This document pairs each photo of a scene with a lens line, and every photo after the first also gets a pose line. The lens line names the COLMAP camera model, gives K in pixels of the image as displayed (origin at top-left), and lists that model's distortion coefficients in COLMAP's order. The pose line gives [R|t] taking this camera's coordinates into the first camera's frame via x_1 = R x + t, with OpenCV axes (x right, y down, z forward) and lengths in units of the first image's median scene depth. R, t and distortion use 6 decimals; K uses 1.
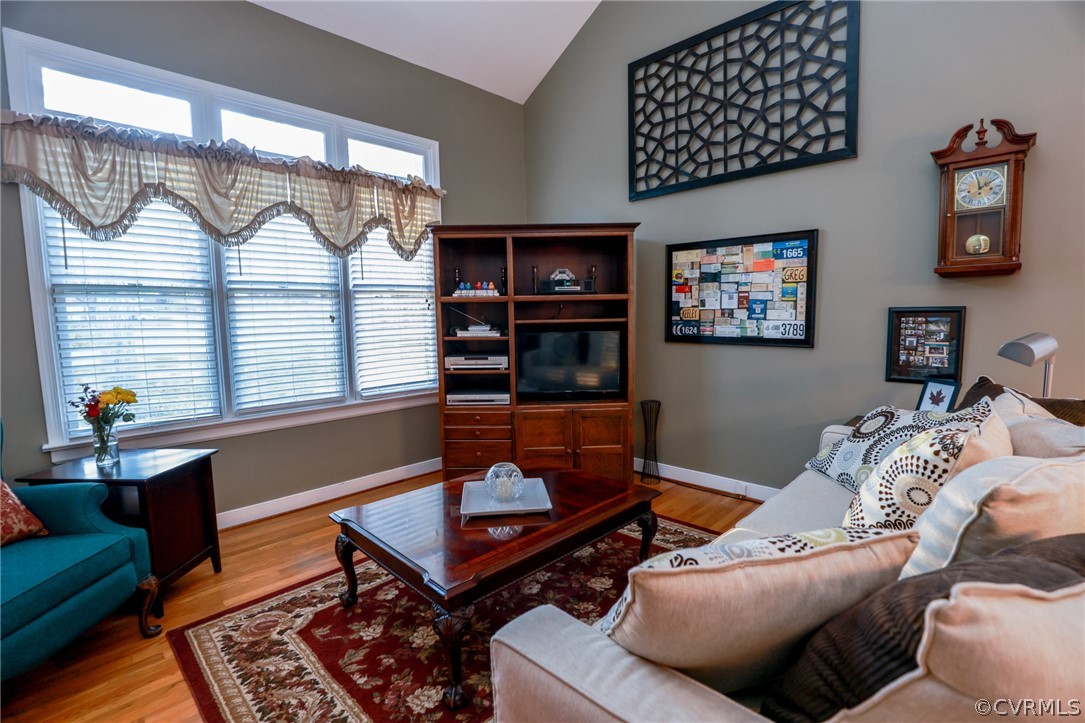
lens RADIAL K [[494.1, 0, 549.0], [0, 494.1, 362.2], [0, 0, 1]] dist [-0.032190, 0.002858]
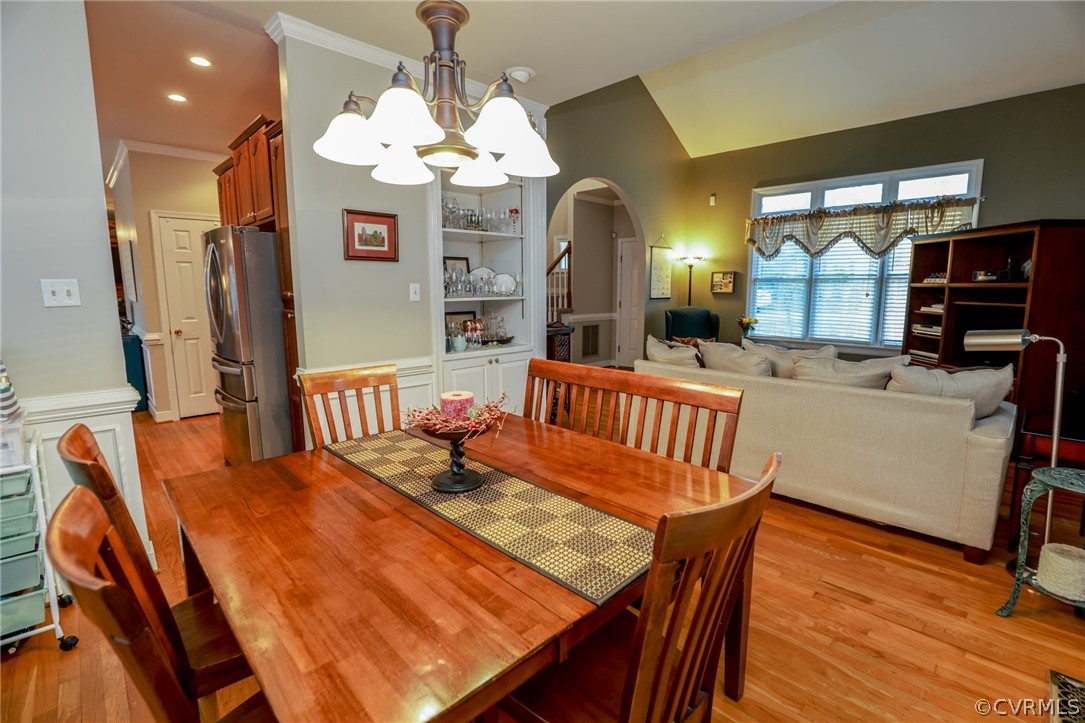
lens RADIAL K [[494.1, 0, 549.0], [0, 494.1, 362.2], [0, 0, 1]] dist [-0.032190, 0.002858]
pose [[-0.023080, 0.169023, -0.985342, 1.326995], [-0.097389, 0.980536, 0.170480, -0.041105], [0.994979, 0.099896, -0.006169, -0.071649]]
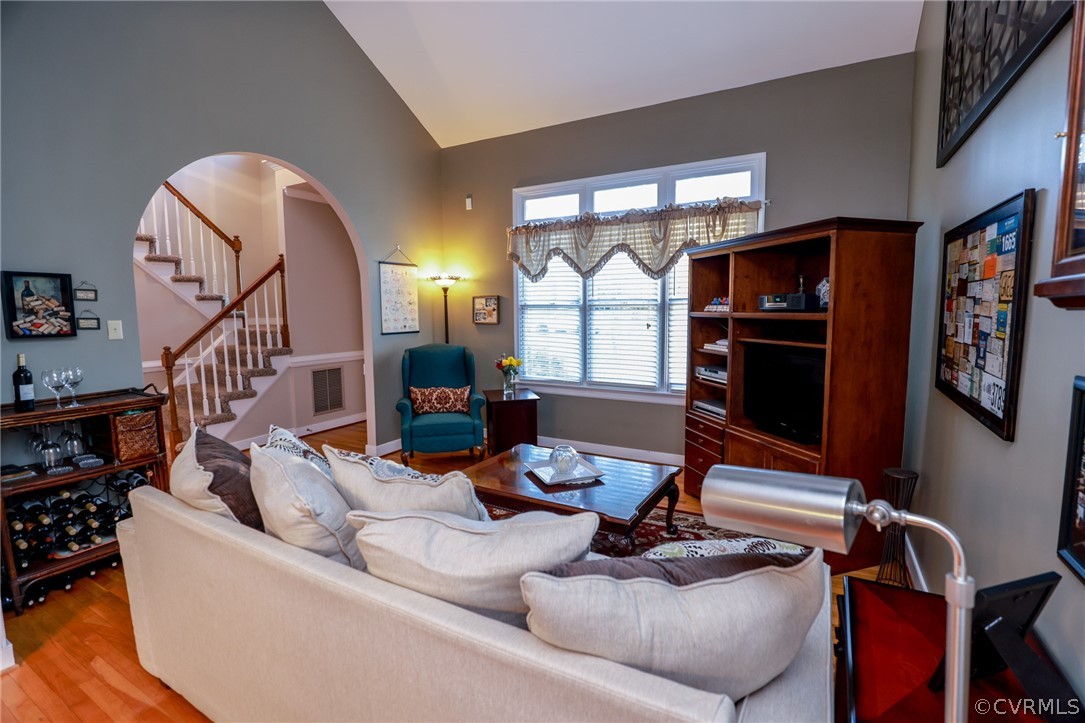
lens RADIAL K [[494.1, 0, 549.0], [0, 494.1, 362.2], [0, 0, 1]] dist [-0.032190, 0.002858]
pose [[0.254184, 0.120498, -0.959620, 0.789791], [-0.093137, 0.990647, 0.099724, -0.101605], [0.962661, 0.064028, 0.263029, 0.410575]]
